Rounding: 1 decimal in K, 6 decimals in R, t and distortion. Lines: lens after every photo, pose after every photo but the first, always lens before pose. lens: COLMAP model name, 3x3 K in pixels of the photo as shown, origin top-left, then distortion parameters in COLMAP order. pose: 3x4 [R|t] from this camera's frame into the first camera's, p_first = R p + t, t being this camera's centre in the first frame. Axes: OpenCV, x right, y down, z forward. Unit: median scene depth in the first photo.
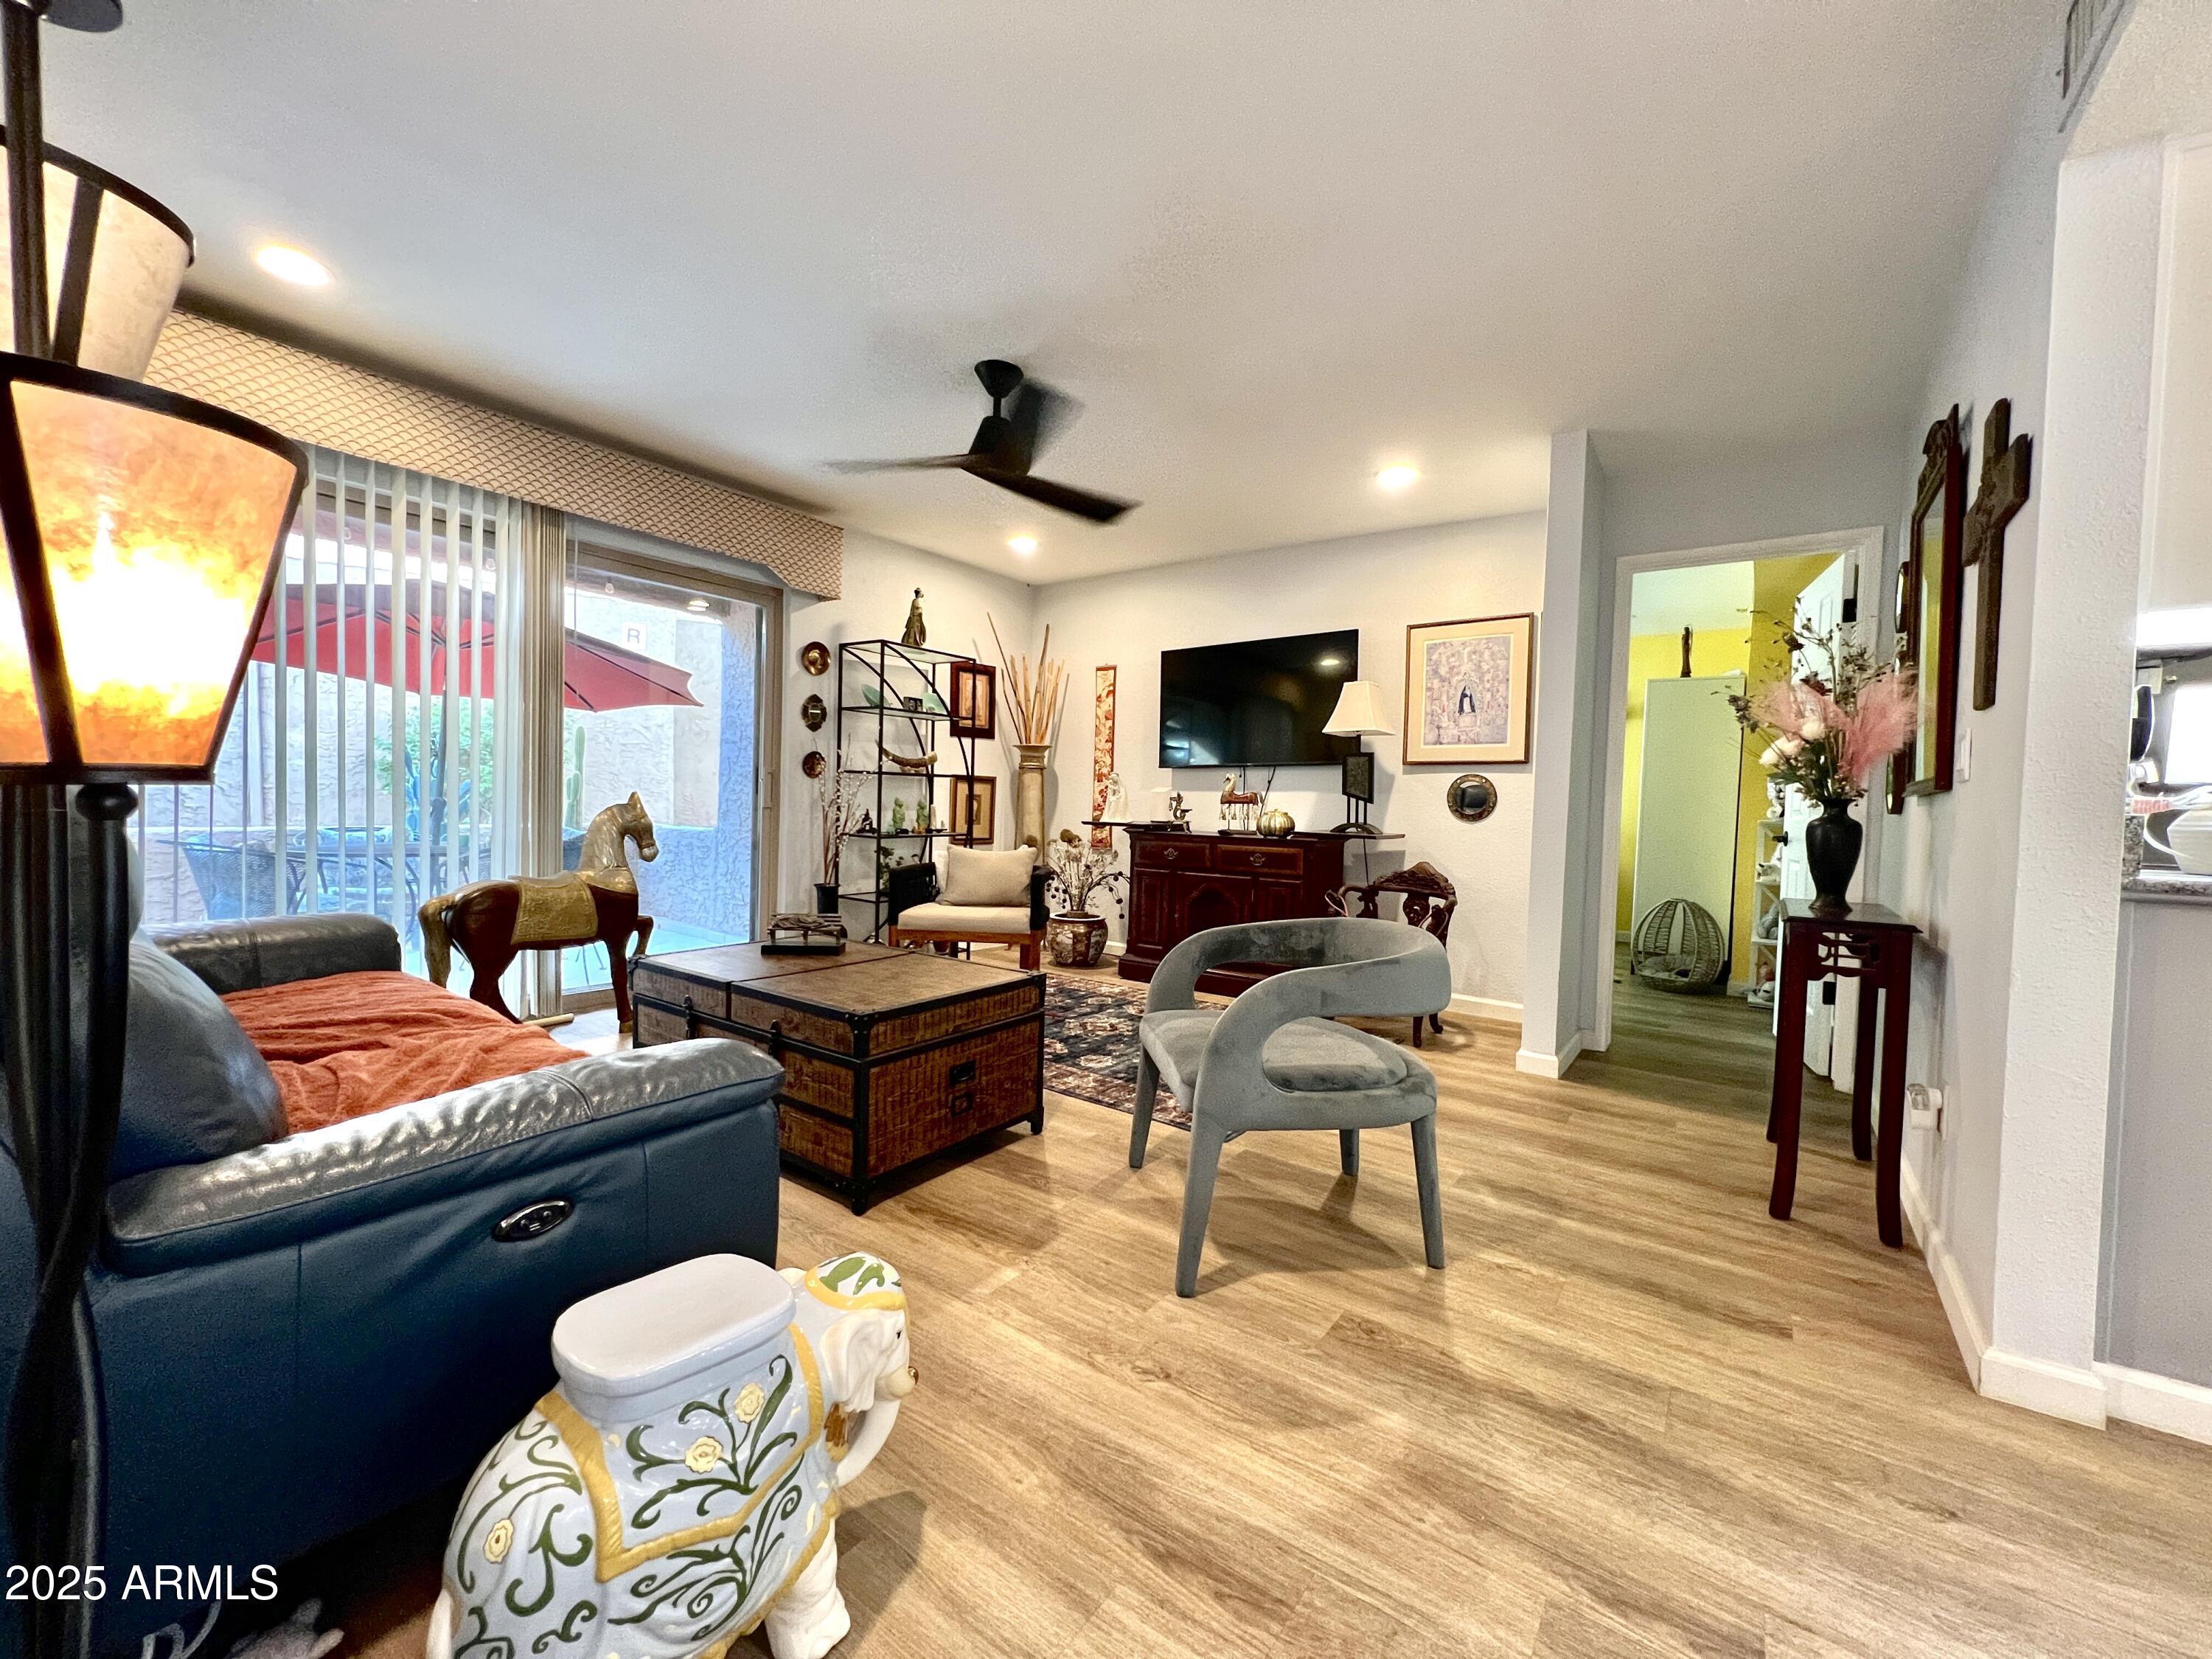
lens RADIAL K [[892.2, 0, 1106.0], [0, 892.2, 829.5], [0, 0, 1]] dist [-0.001964, -0.000131]
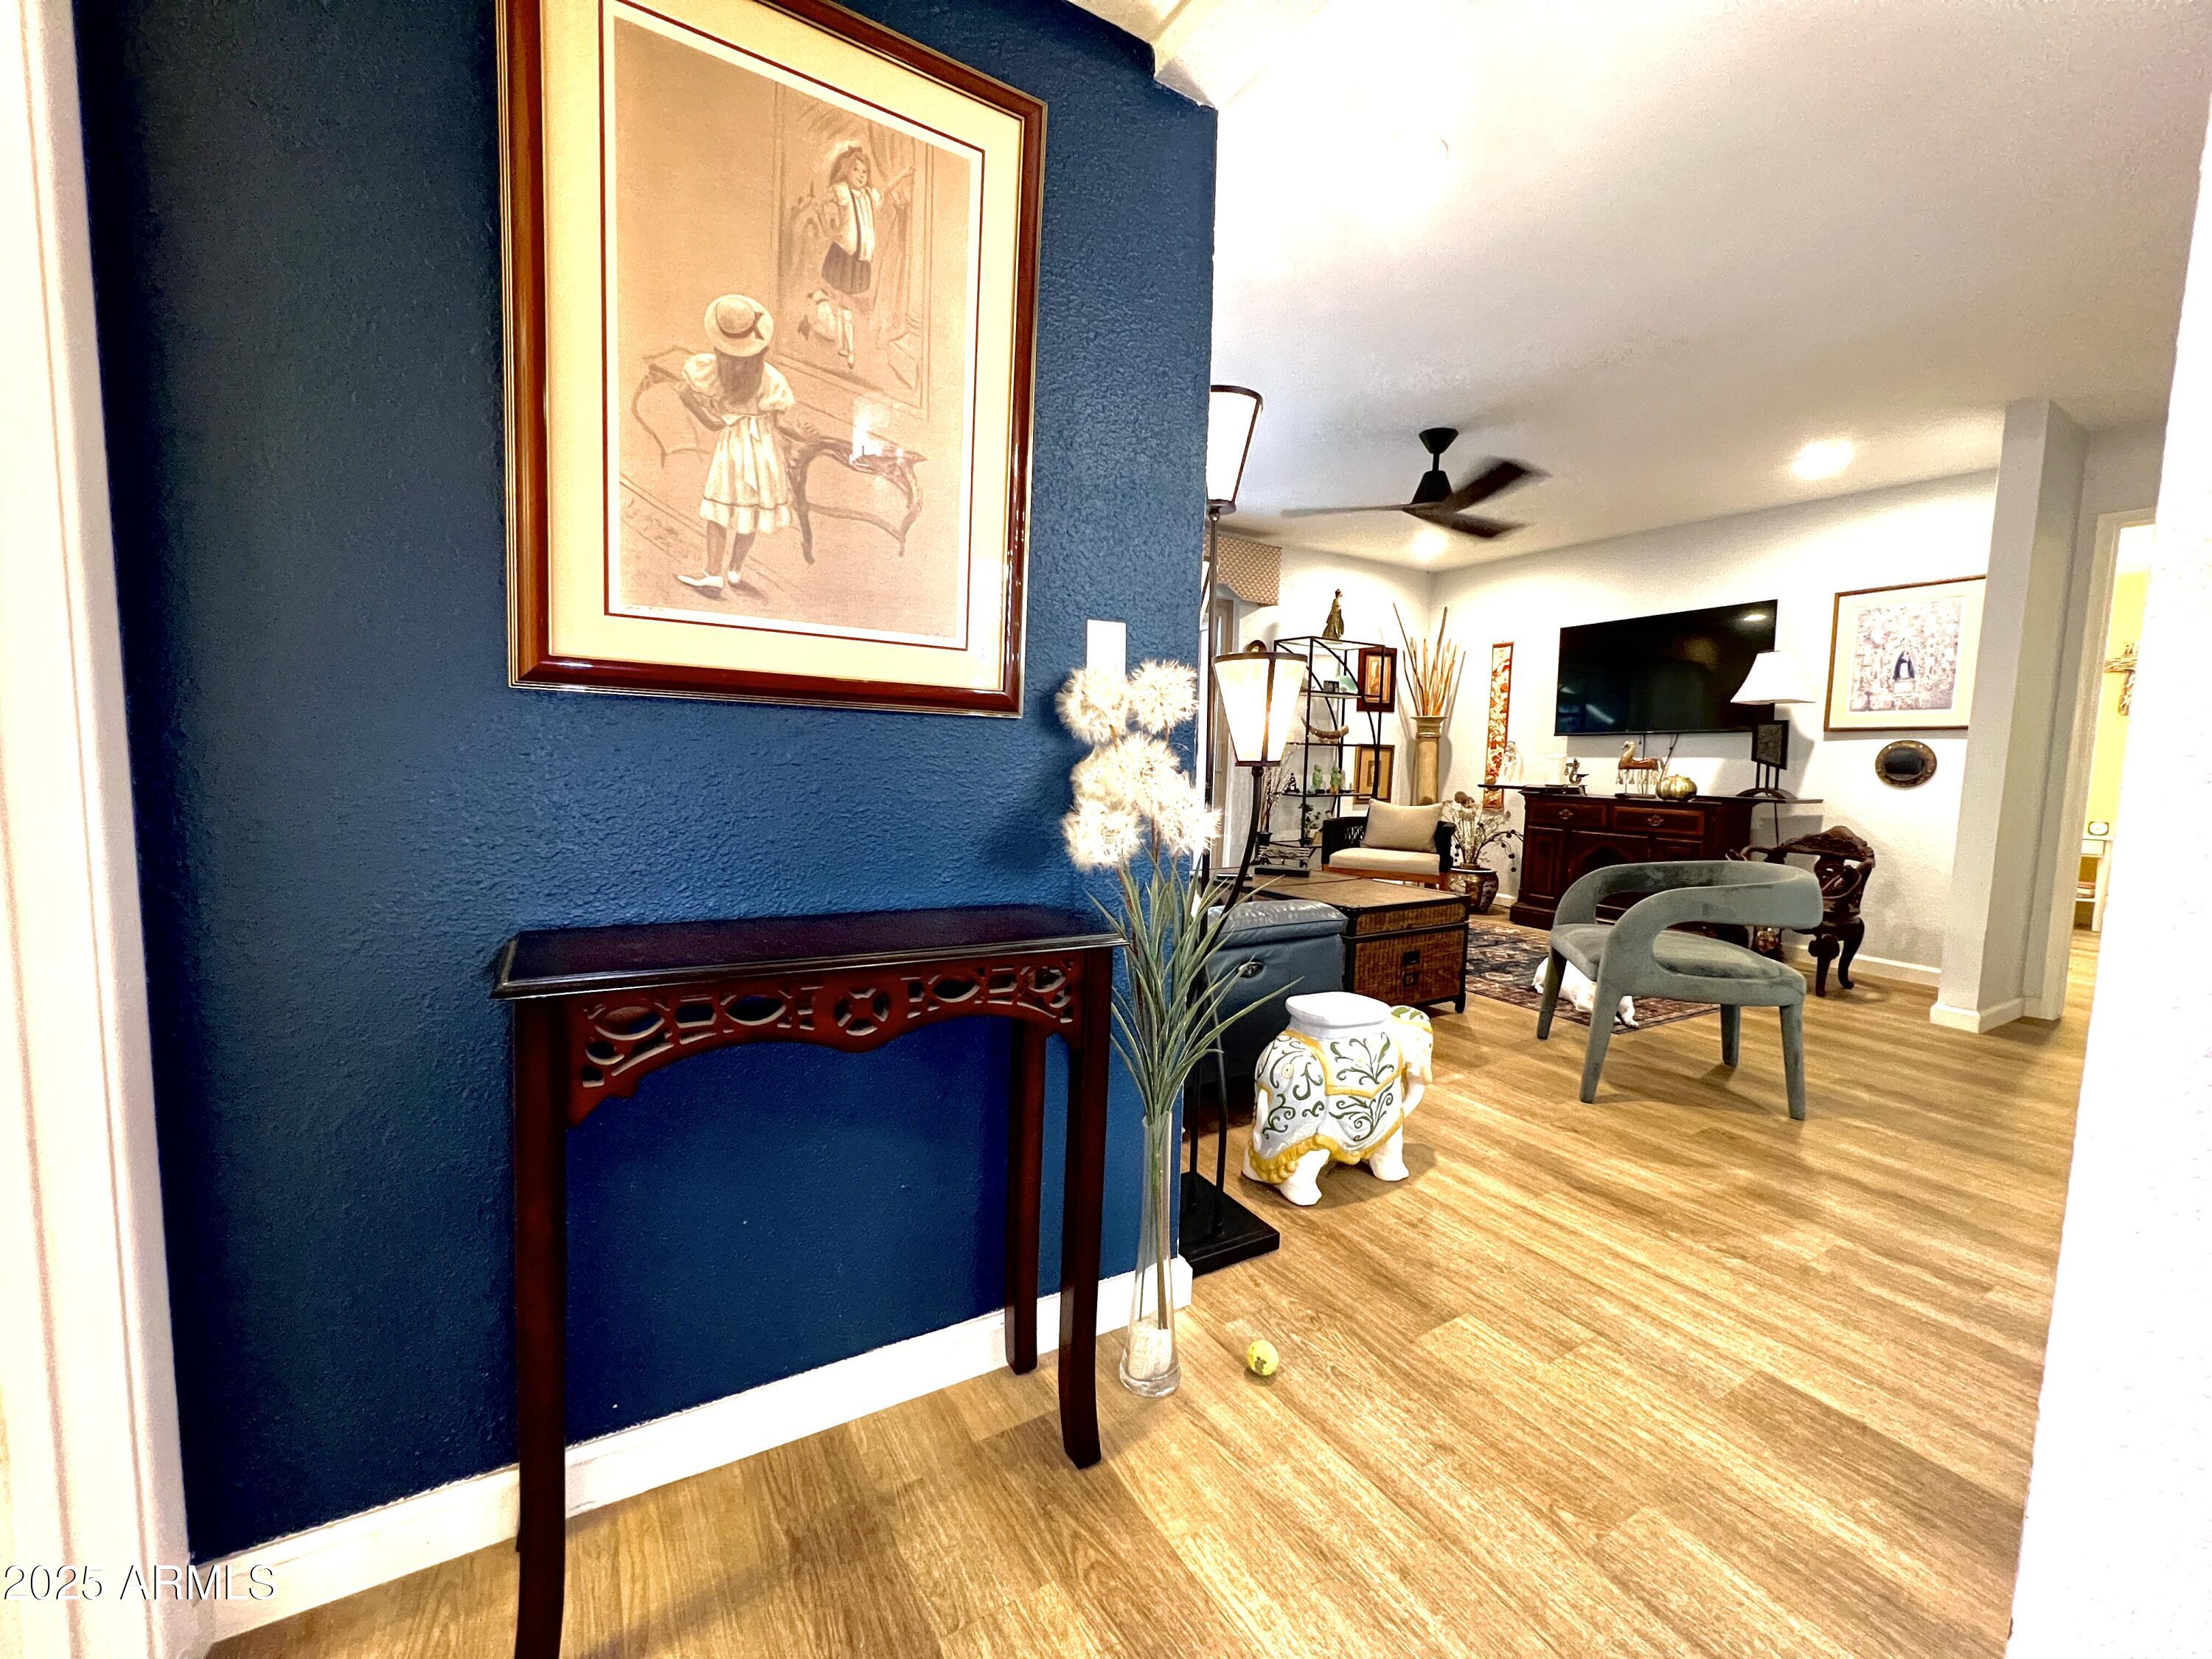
lens RADIAL K [[892.2, 0, 1106.0], [0, 892.2, 829.5], [0, 0, 1]] dist [-0.001964, -0.000131]
pose [[0.926284, 0.026946, -0.375861, -0.042480], [-0.011568, 0.999003, 0.043111, 0.005220], [0.376648, -0.035585, 0.925673, -0.261787]]
